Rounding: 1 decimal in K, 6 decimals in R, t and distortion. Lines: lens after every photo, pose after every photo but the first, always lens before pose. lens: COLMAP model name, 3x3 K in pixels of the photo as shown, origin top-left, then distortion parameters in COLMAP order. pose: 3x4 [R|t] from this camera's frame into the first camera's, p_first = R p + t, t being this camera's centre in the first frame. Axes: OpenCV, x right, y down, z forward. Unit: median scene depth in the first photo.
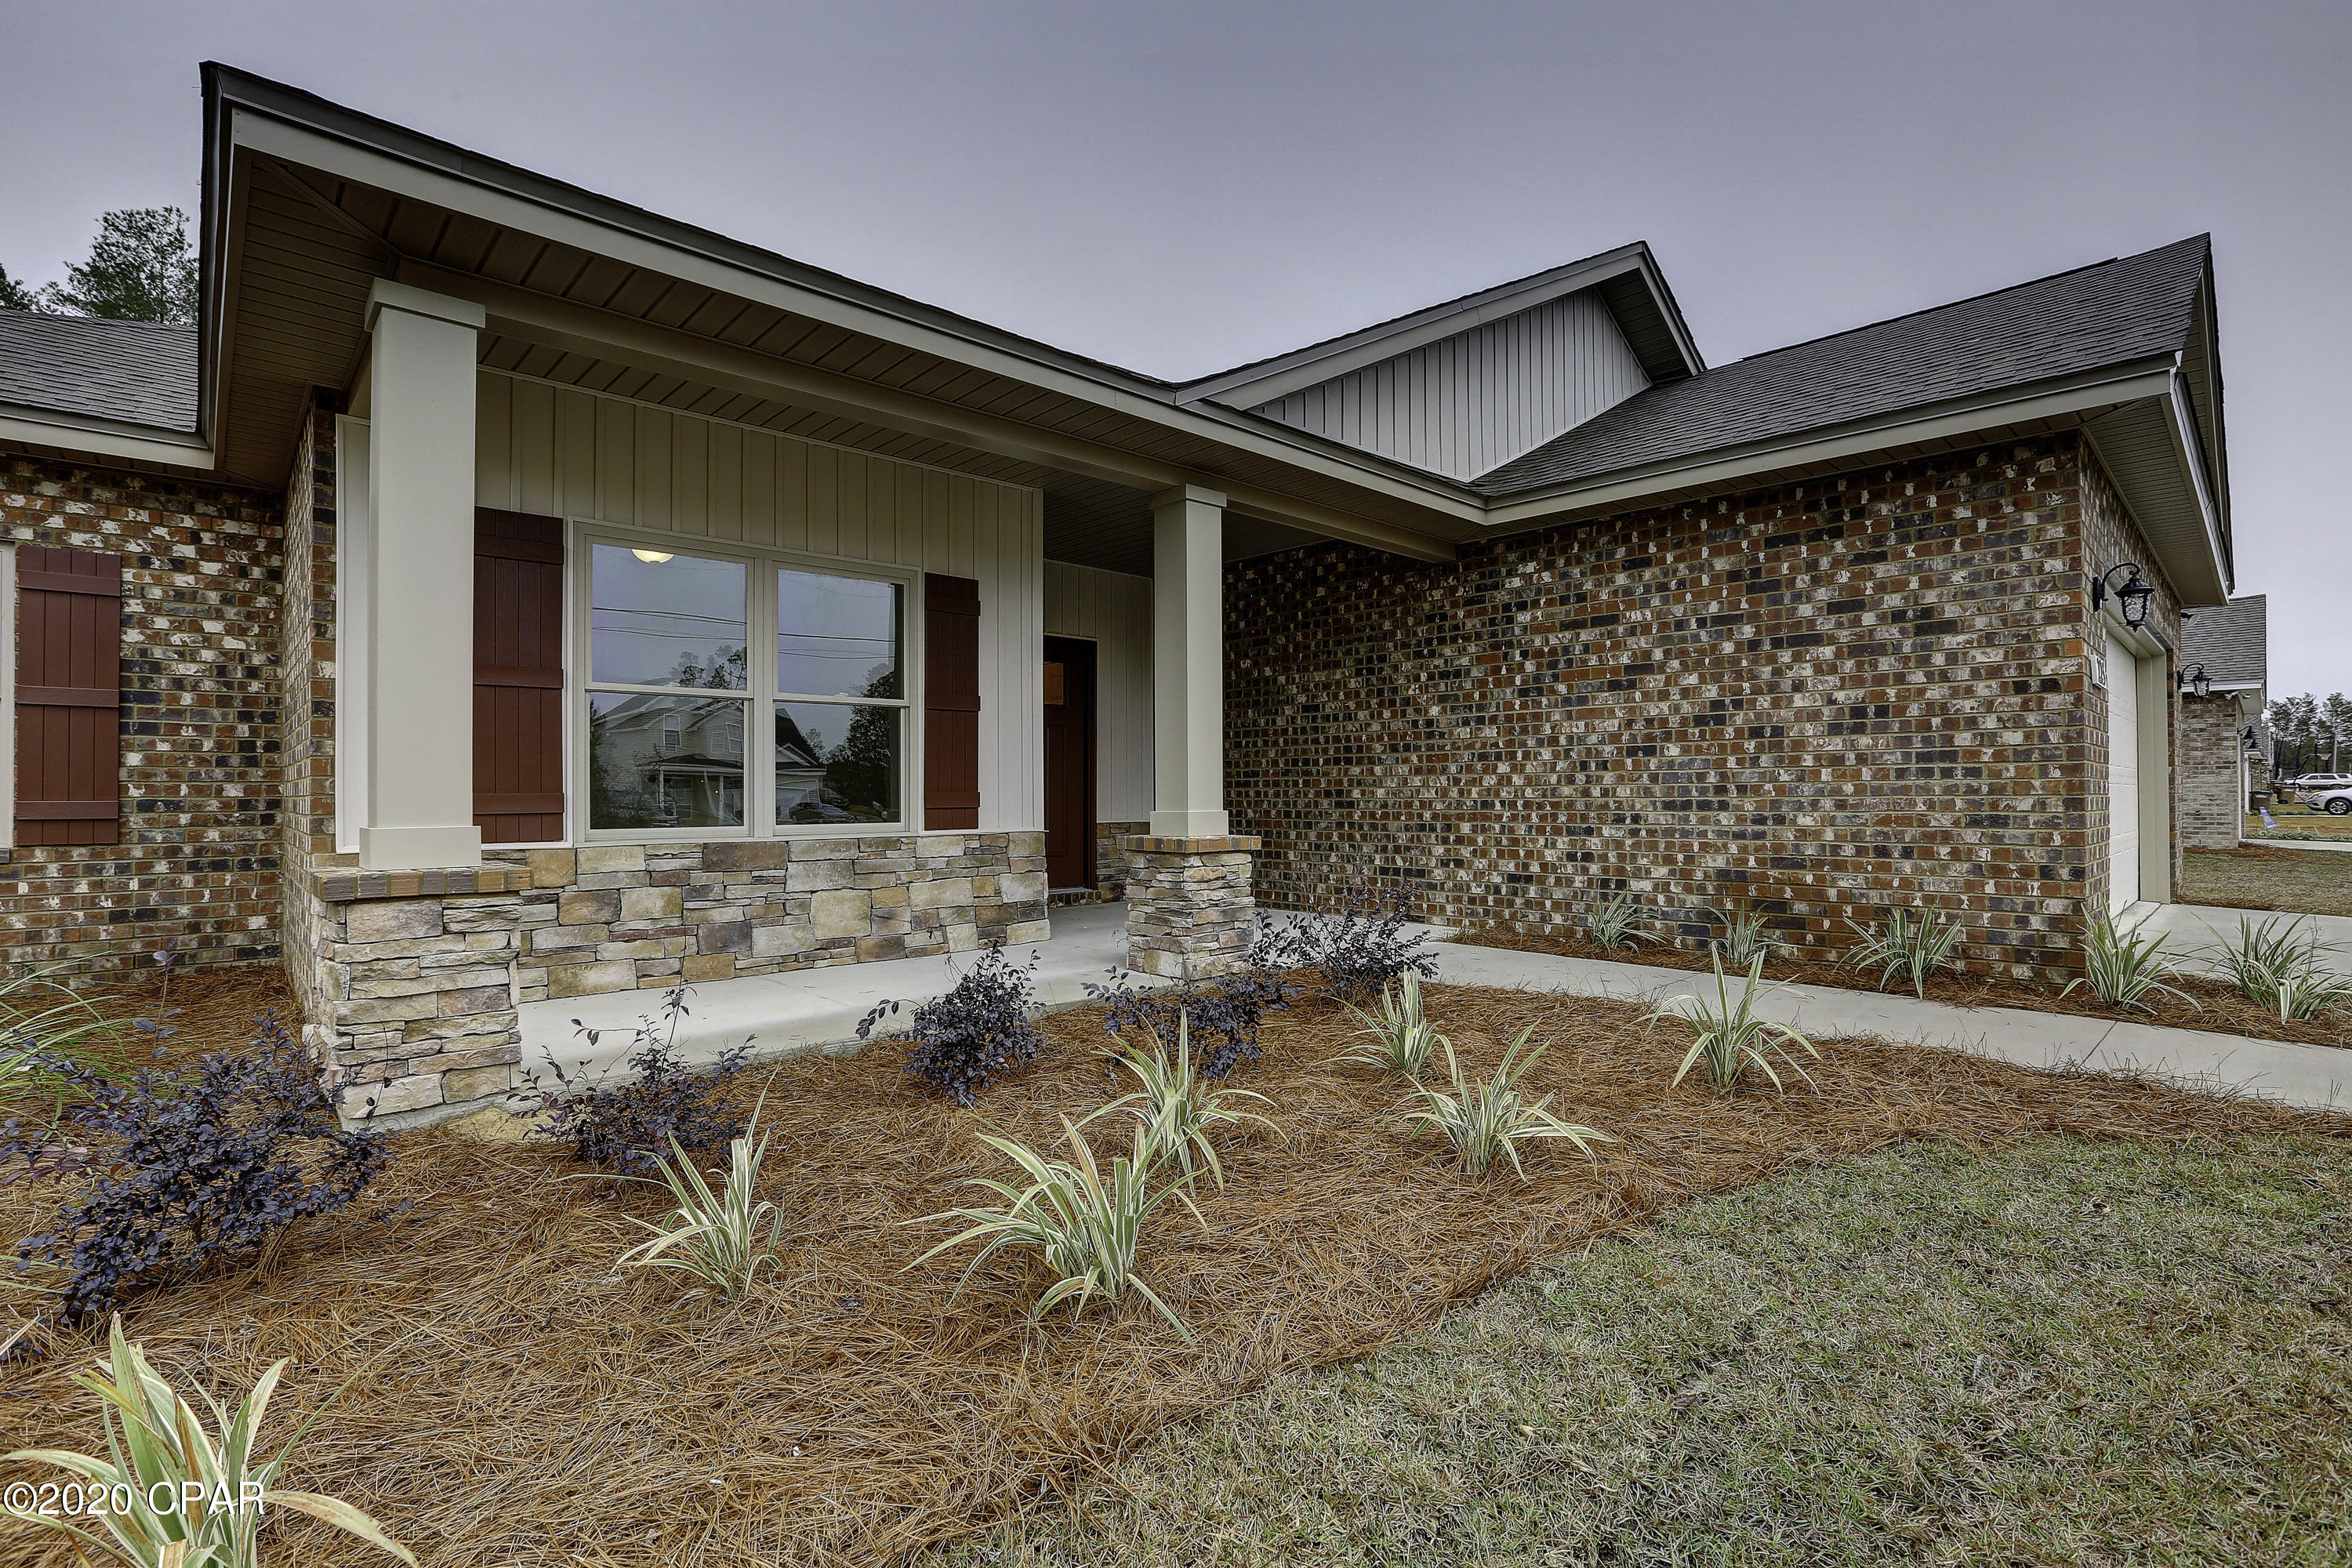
lens RADIAL K [[1076.7, 0, 1177.5], [0, 1076.7, 794.7], [0, 0, 1]] dist [-0.052102, 0.018346]
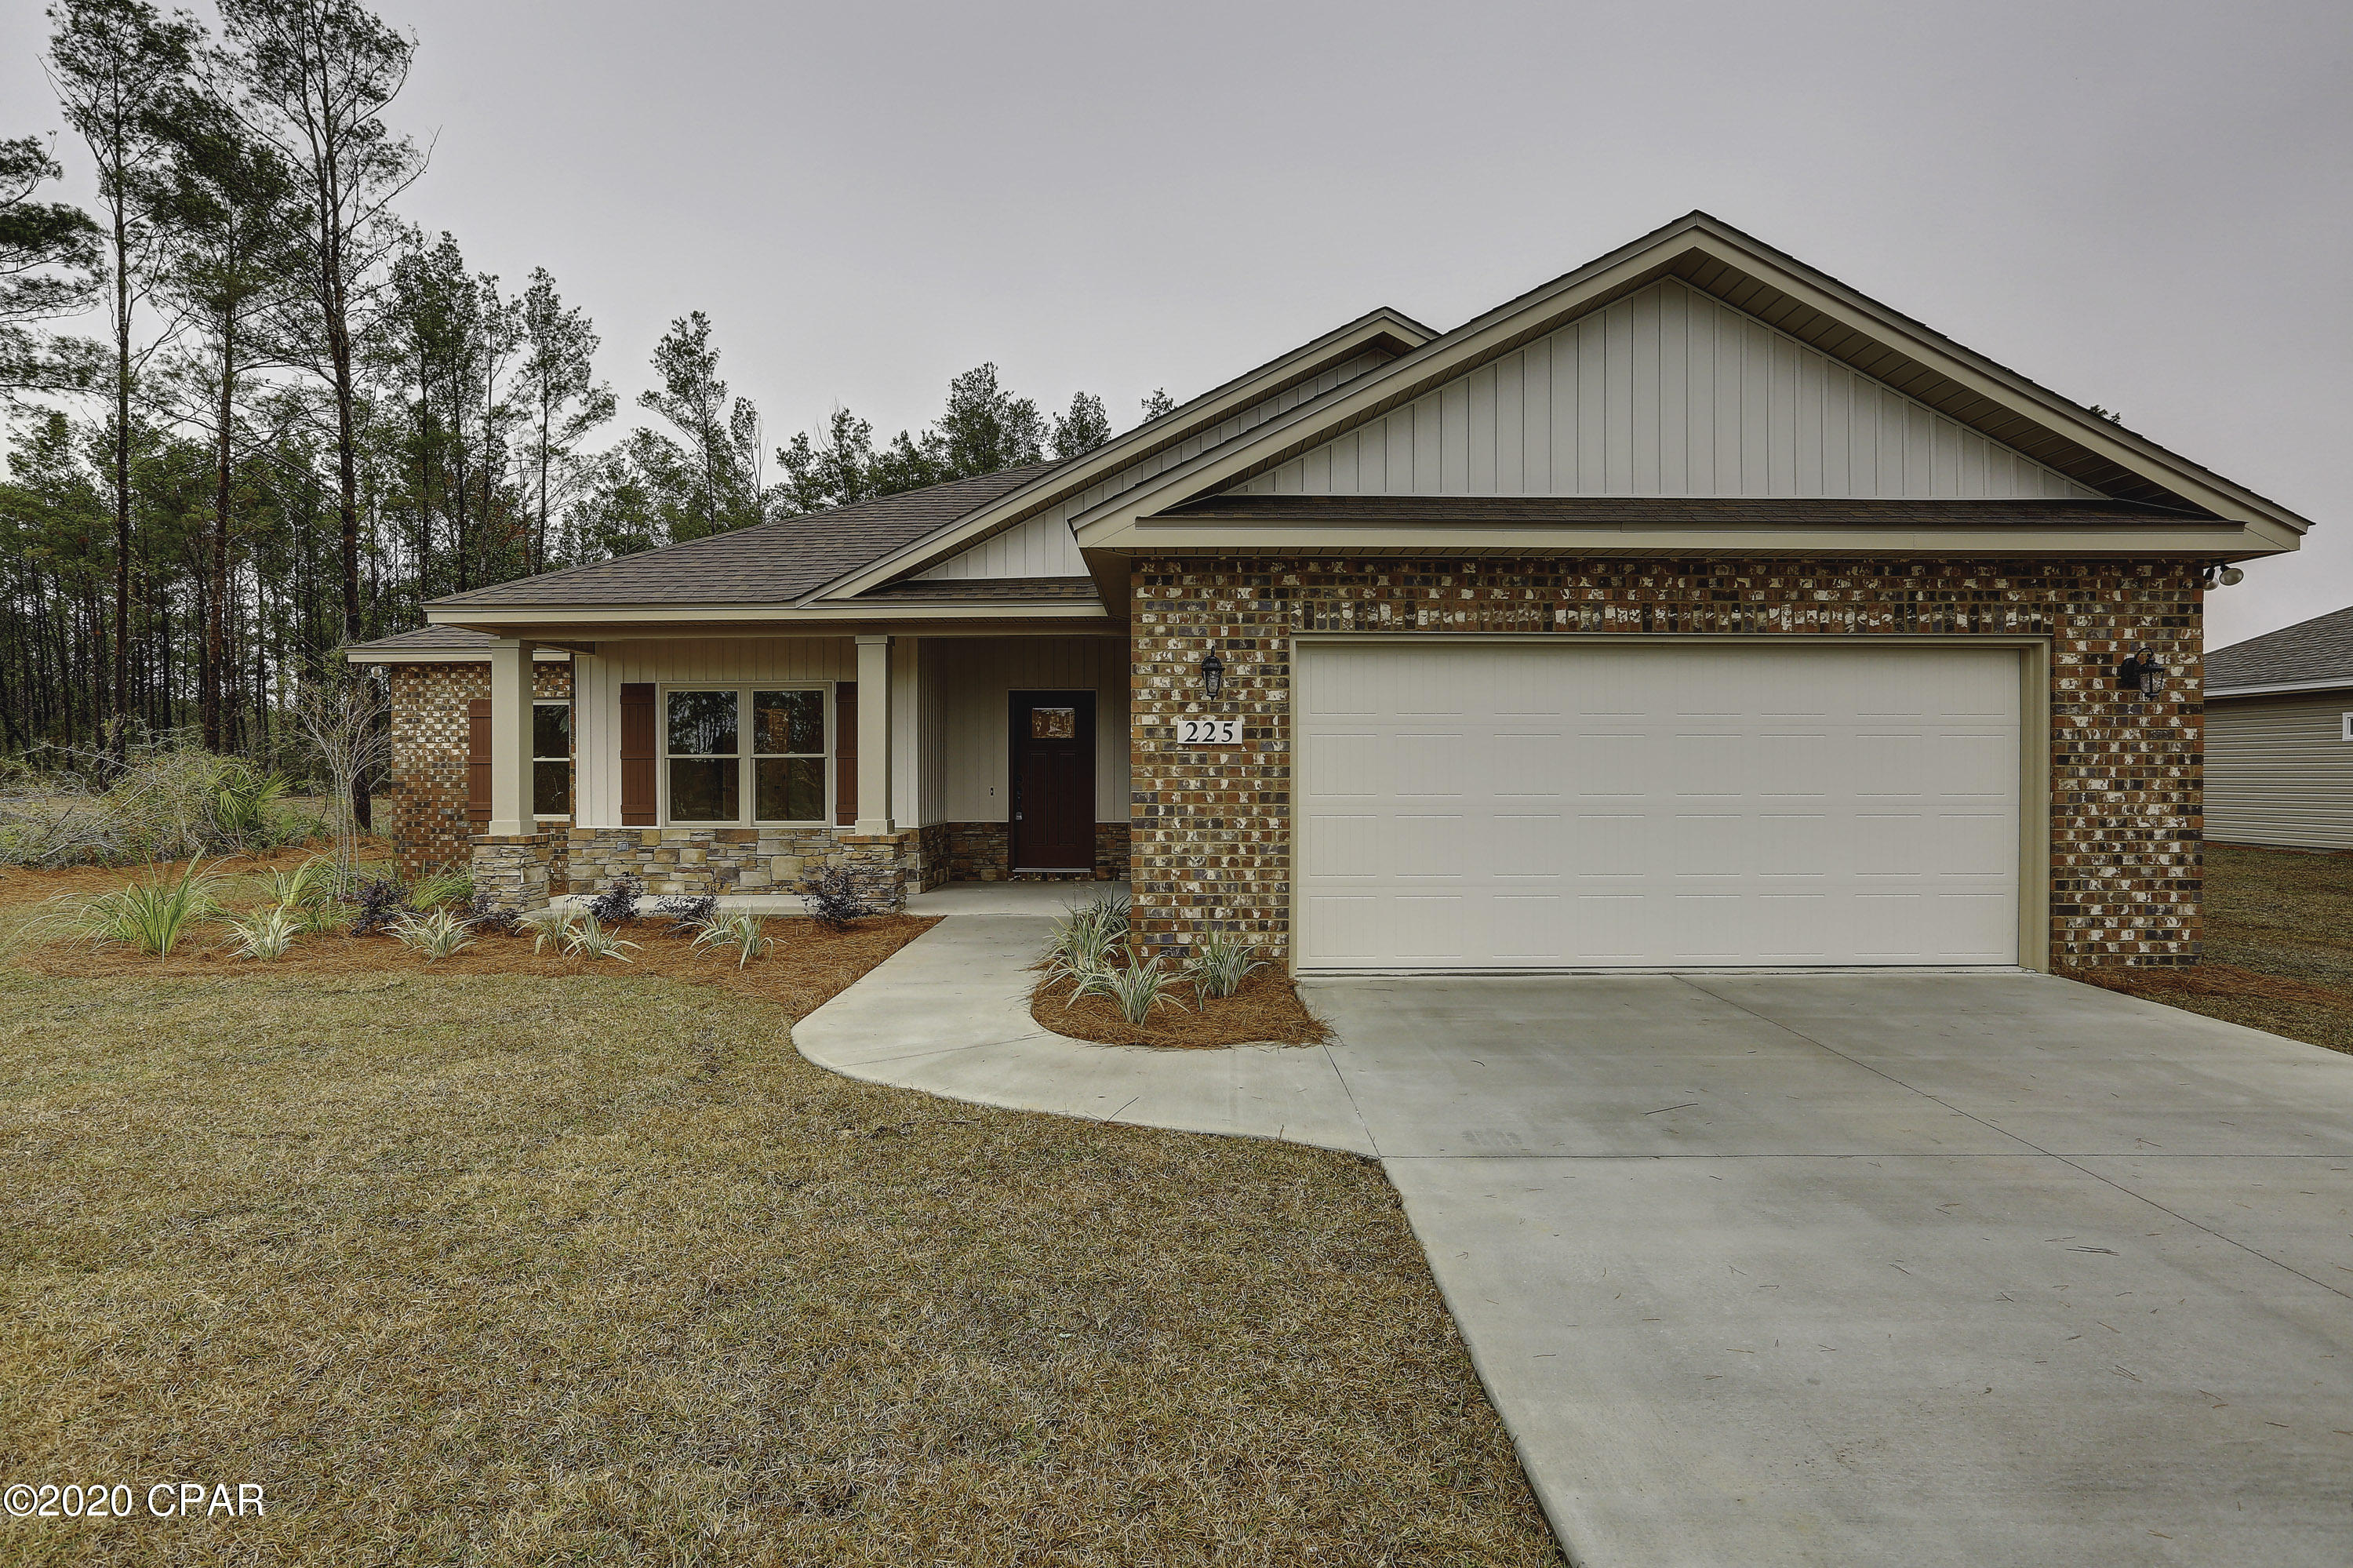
lens RADIAL K [[1203.4, 0, 1177.5], [0, 1203.4, 785.5], [0, 0, 1]] dist [-0.043486, 0.006017]
pose [[0.727928, 0.009632, -0.685586, 1.776898], [0.001222, 0.999882, 0.015345, -0.072264], [0.685653, -0.012007, 0.727830, -0.078769]]
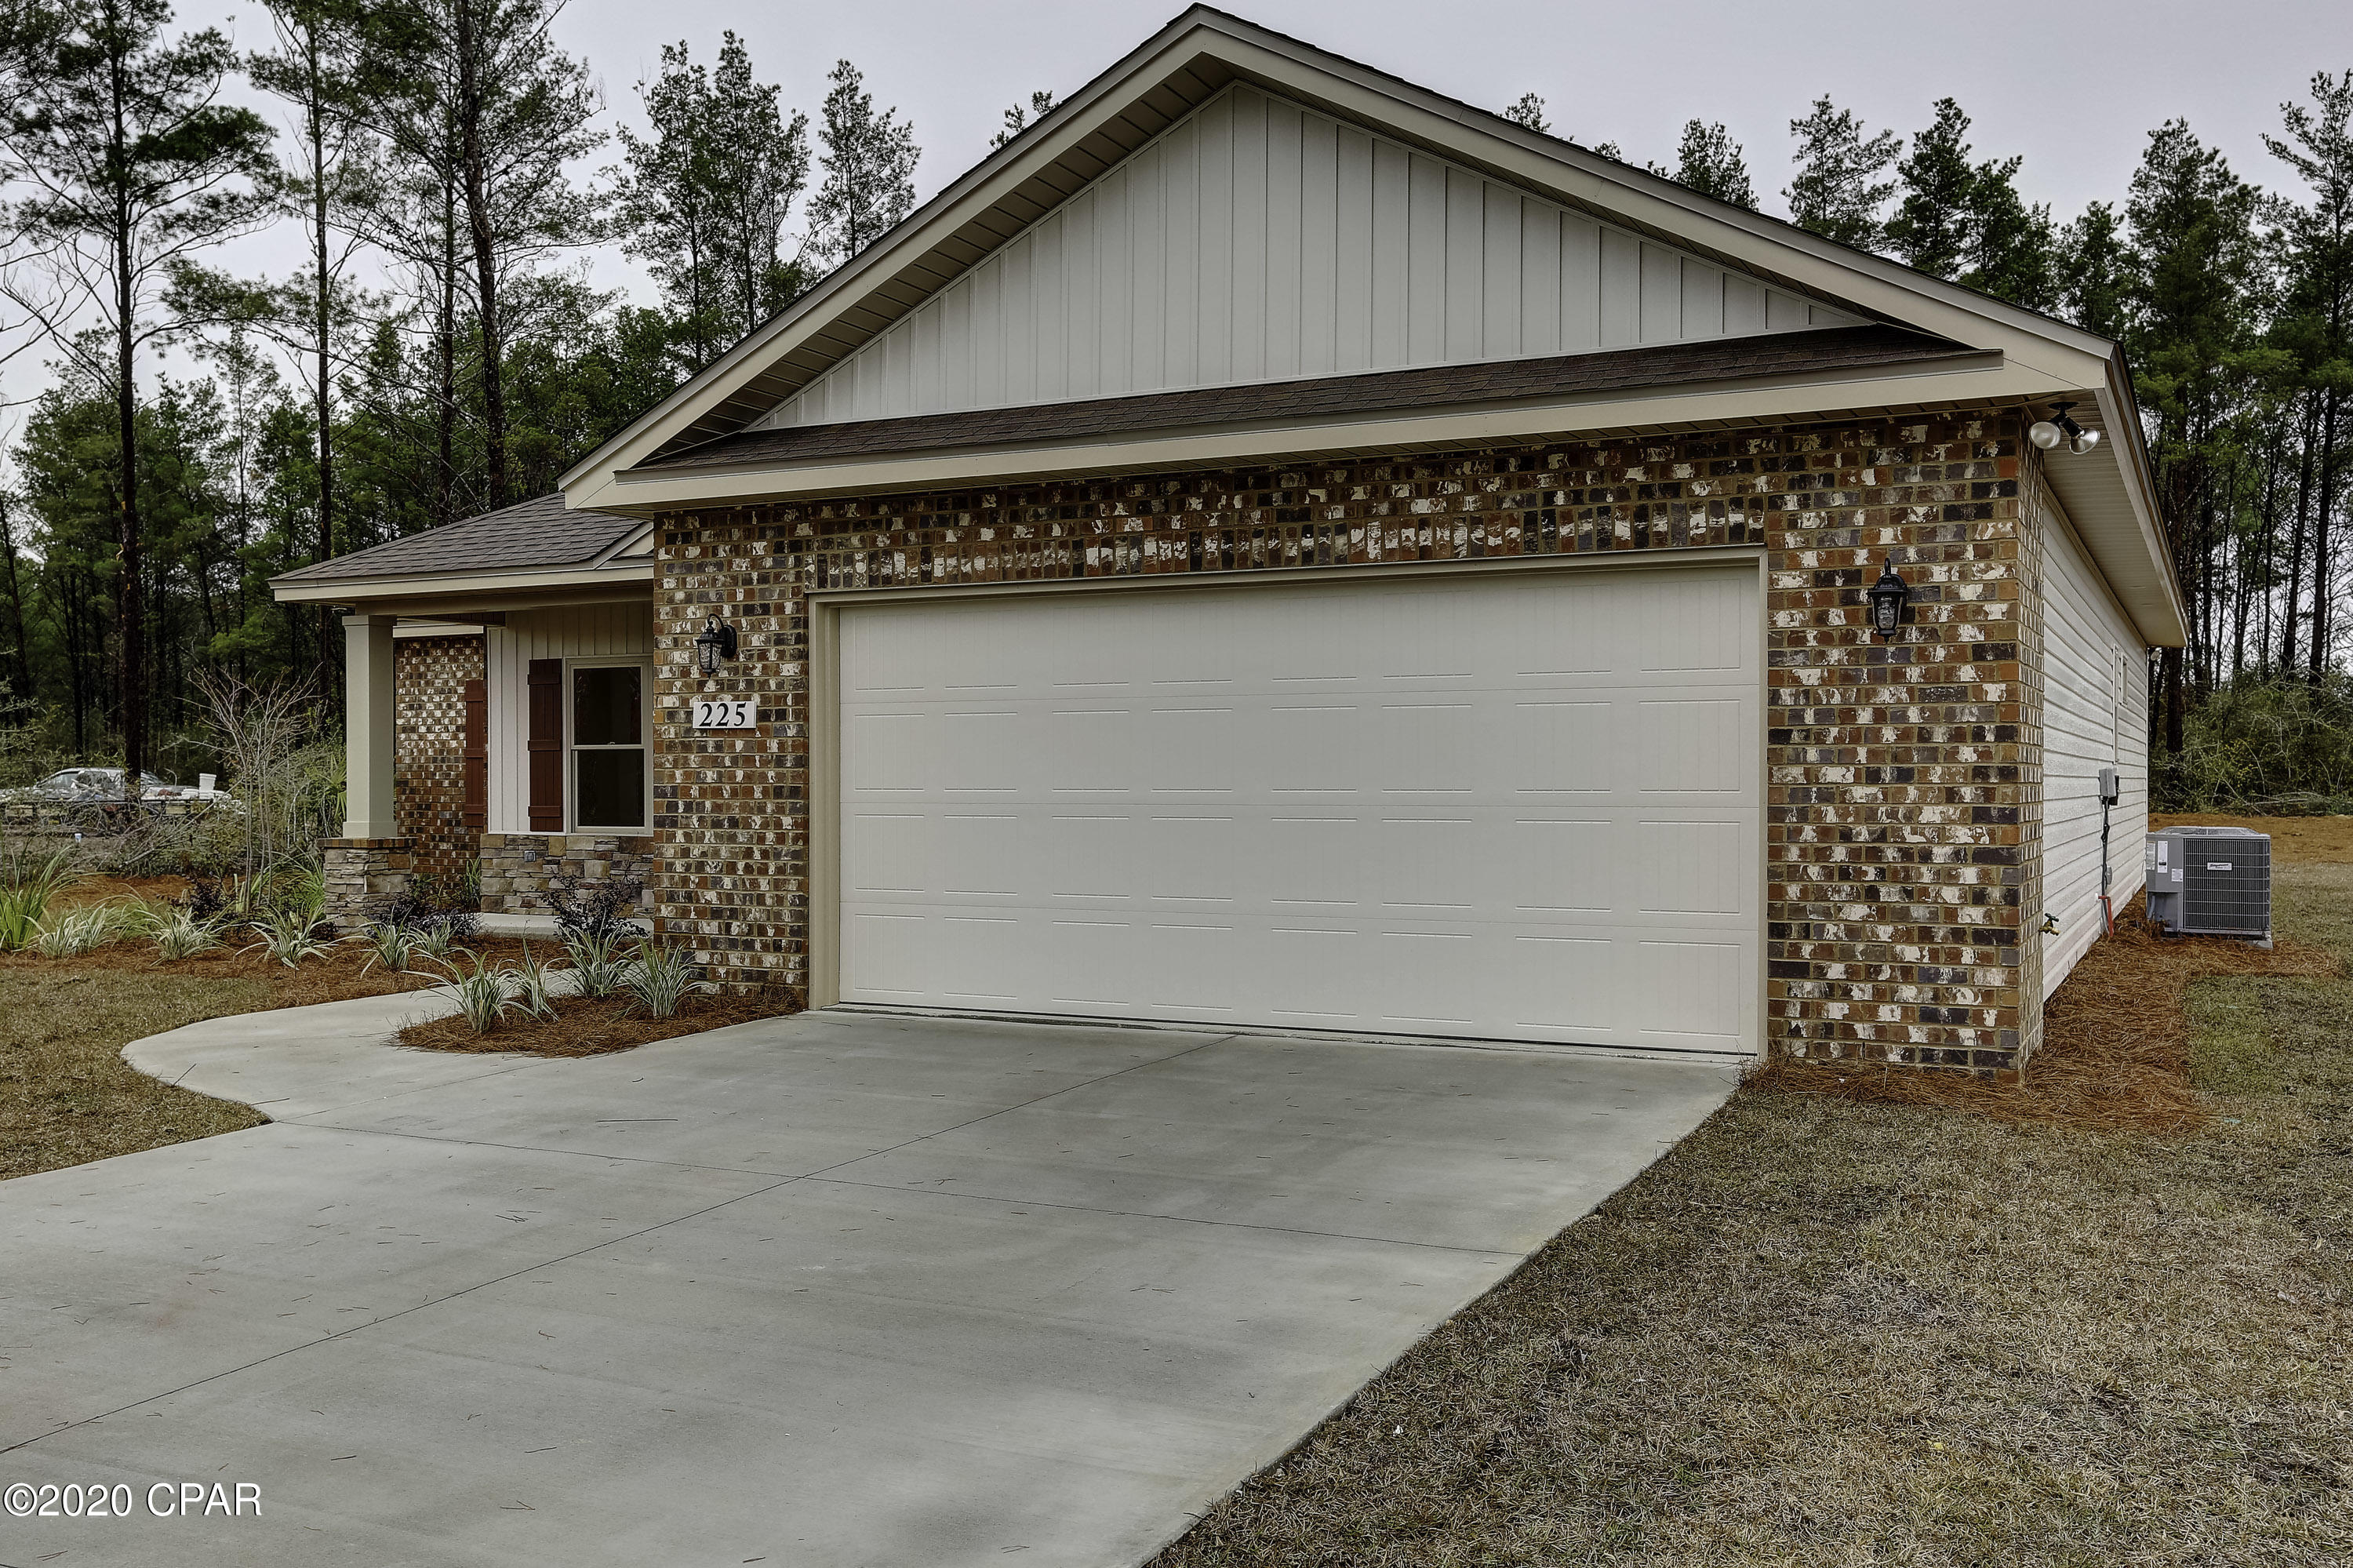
lens RADIAL K [[2104.6, 0, 1178.4], [0, 2104.6, 786.1], [0, 0, 1]] dist [-0.046711, 0.013422]
pose [[0.346391, 0.007177, -0.938063, 2.935824], [0.005373, 0.999939, 0.009635, -0.059983], [0.938075, -0.008378, 0.346331, 0.667524]]
